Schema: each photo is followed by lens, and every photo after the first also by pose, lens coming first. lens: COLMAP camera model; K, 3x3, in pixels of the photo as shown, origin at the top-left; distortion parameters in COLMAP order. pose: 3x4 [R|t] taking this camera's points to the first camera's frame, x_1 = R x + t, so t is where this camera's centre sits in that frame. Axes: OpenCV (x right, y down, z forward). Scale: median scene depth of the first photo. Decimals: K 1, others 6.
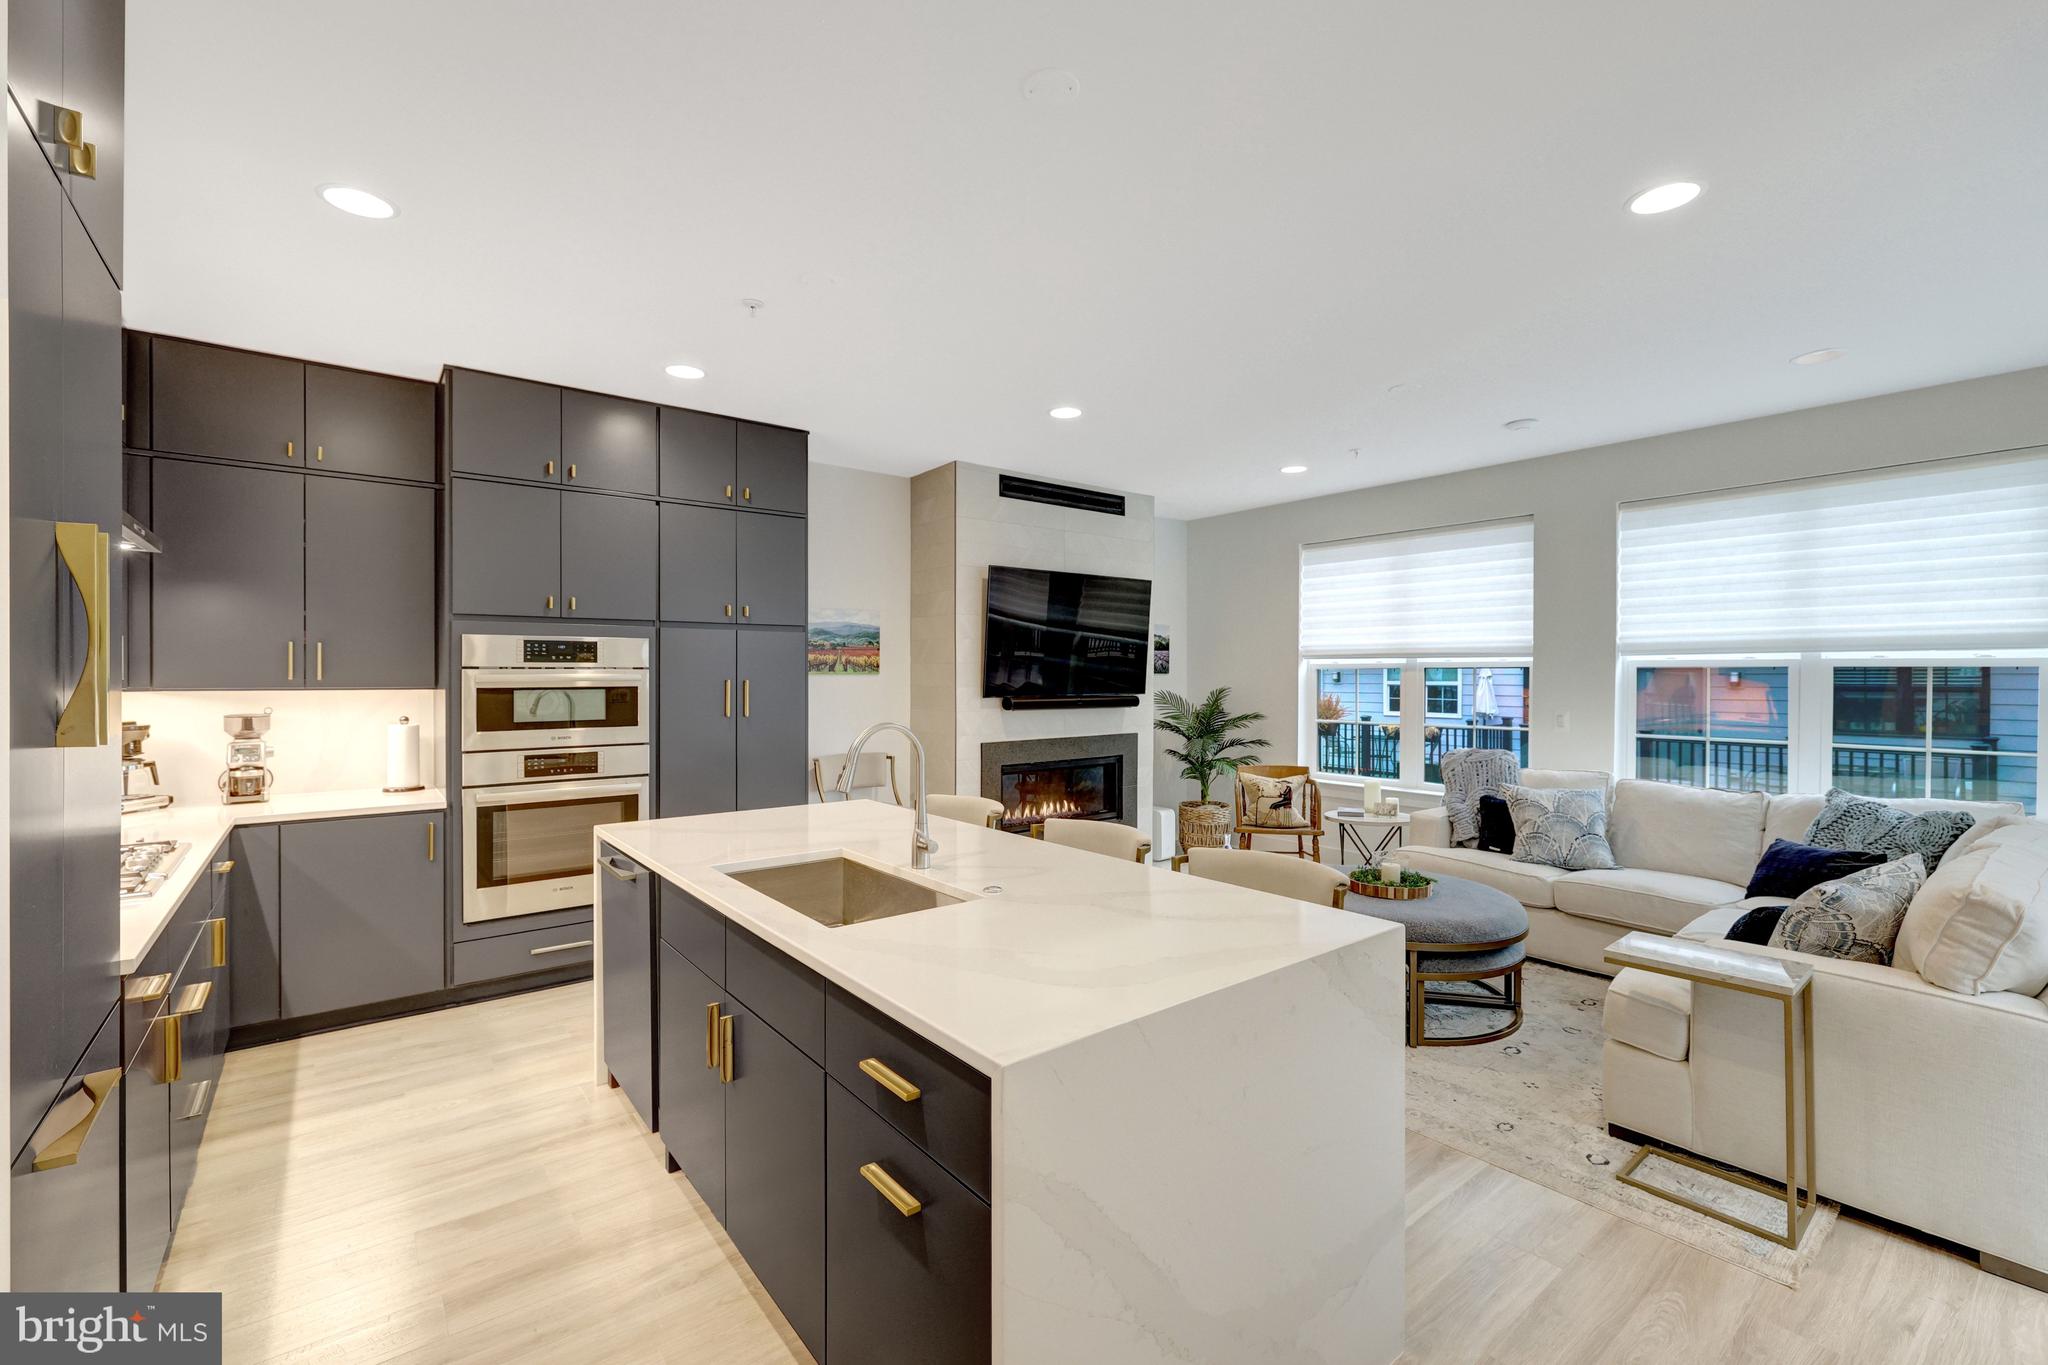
lens RADIAL K [[865.1, 0, 1024.4], [0, 865.1, 681.6], [0, 0, 1]] dist [0.002095, -0.000871]
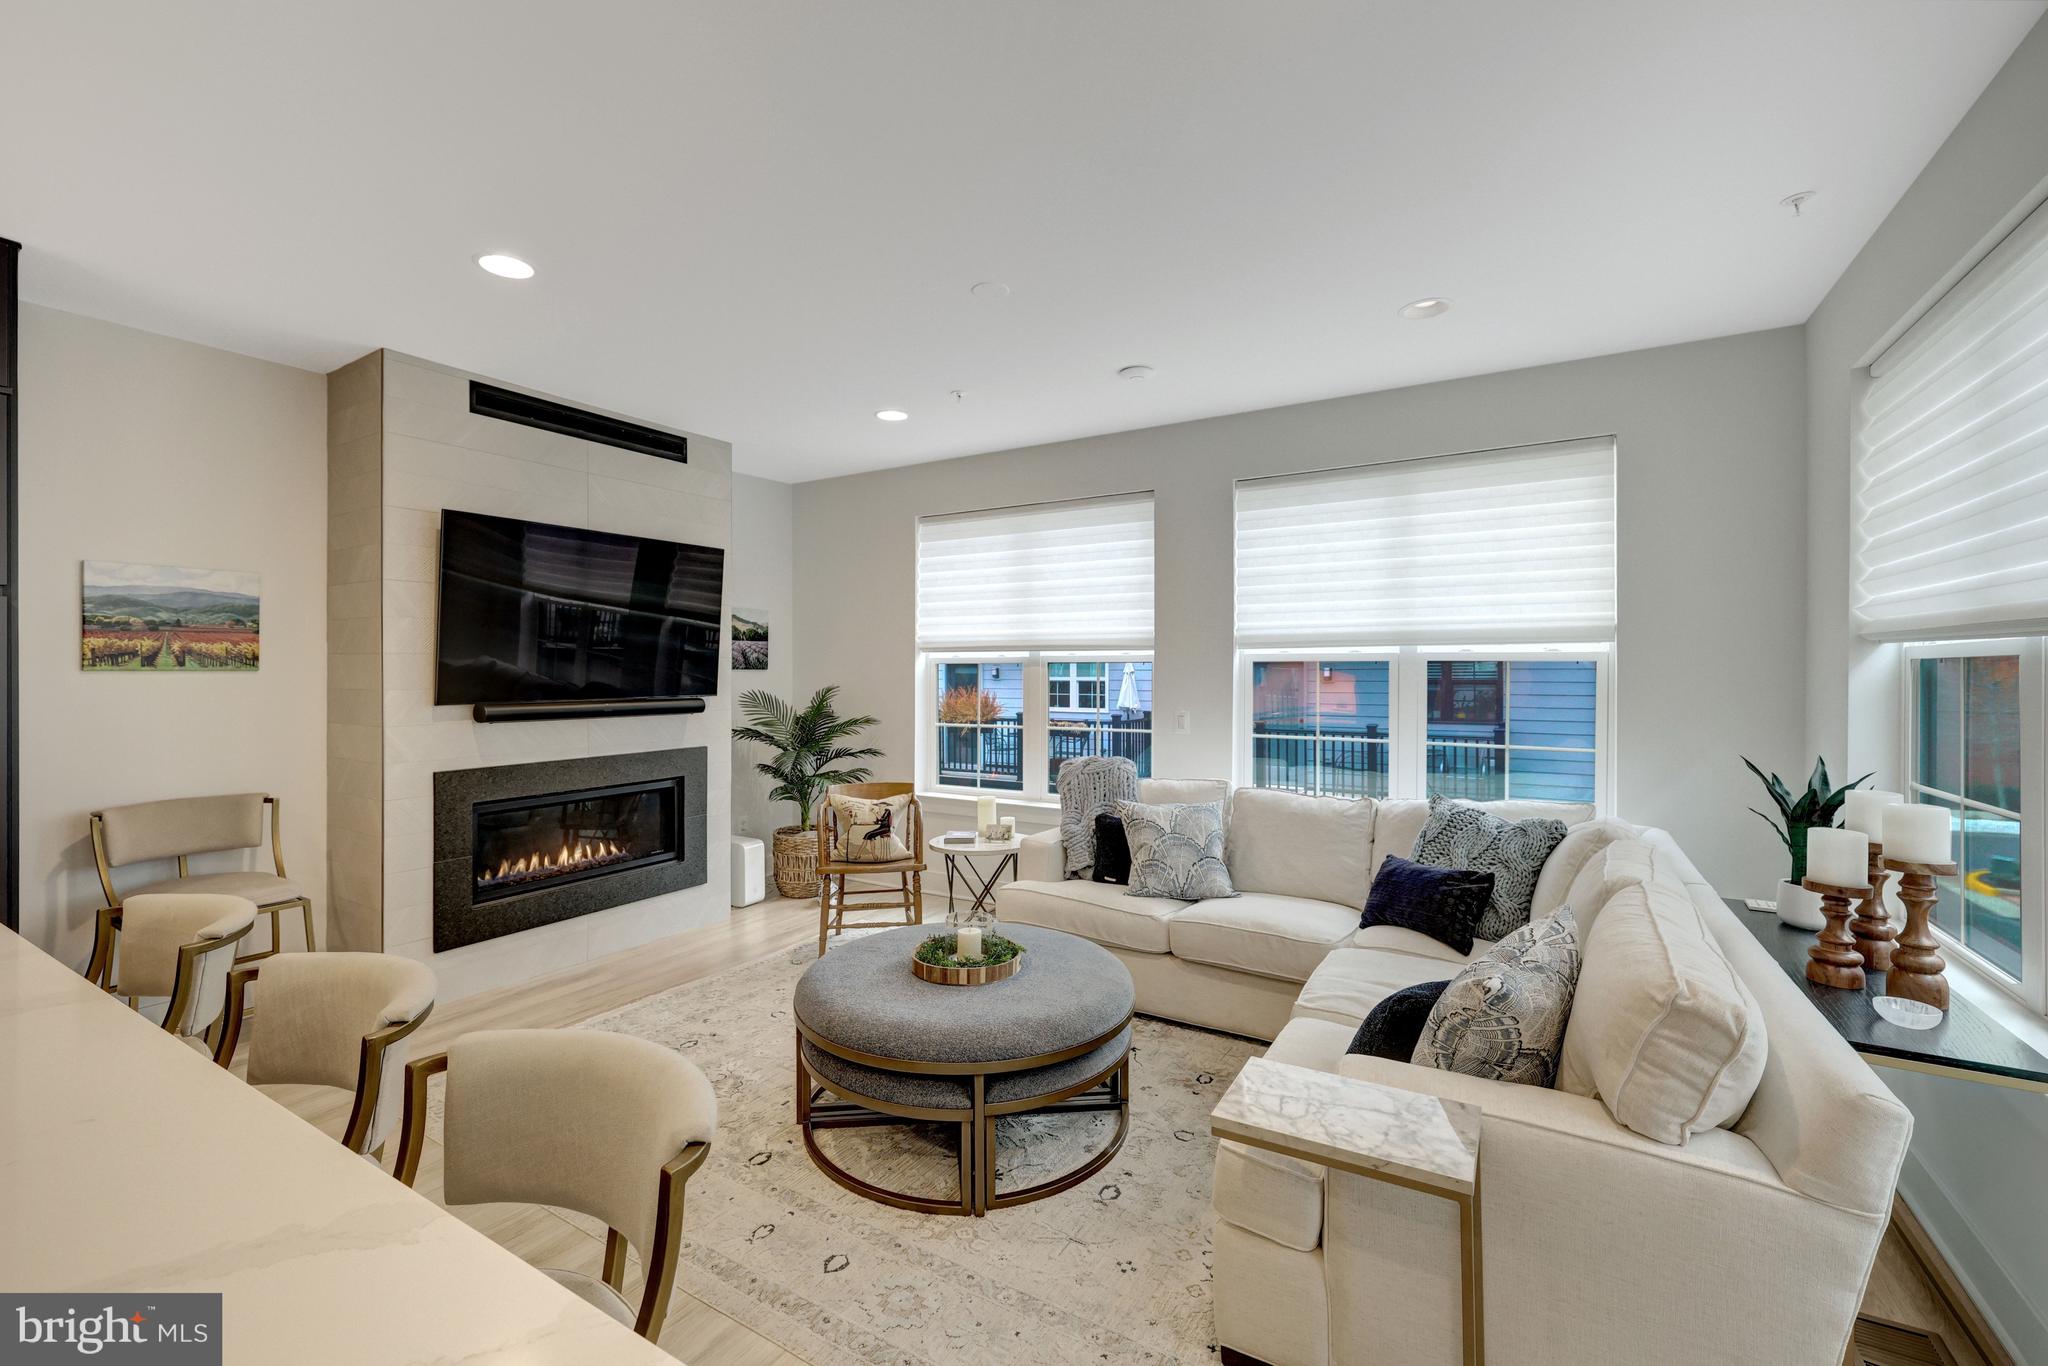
lens RADIAL K [[865.1, 0, 1021.7], [0, 865.1, 672.4], [0, 0, 1]] dist [0.002095, -0.000871]
pose [[0.937723, -0.002813, 0.347374, 0.151522], [0.004832, 0.999976, -0.004945, -0.001563], [-0.347351, 0.006315, 0.937714, 0.214581]]
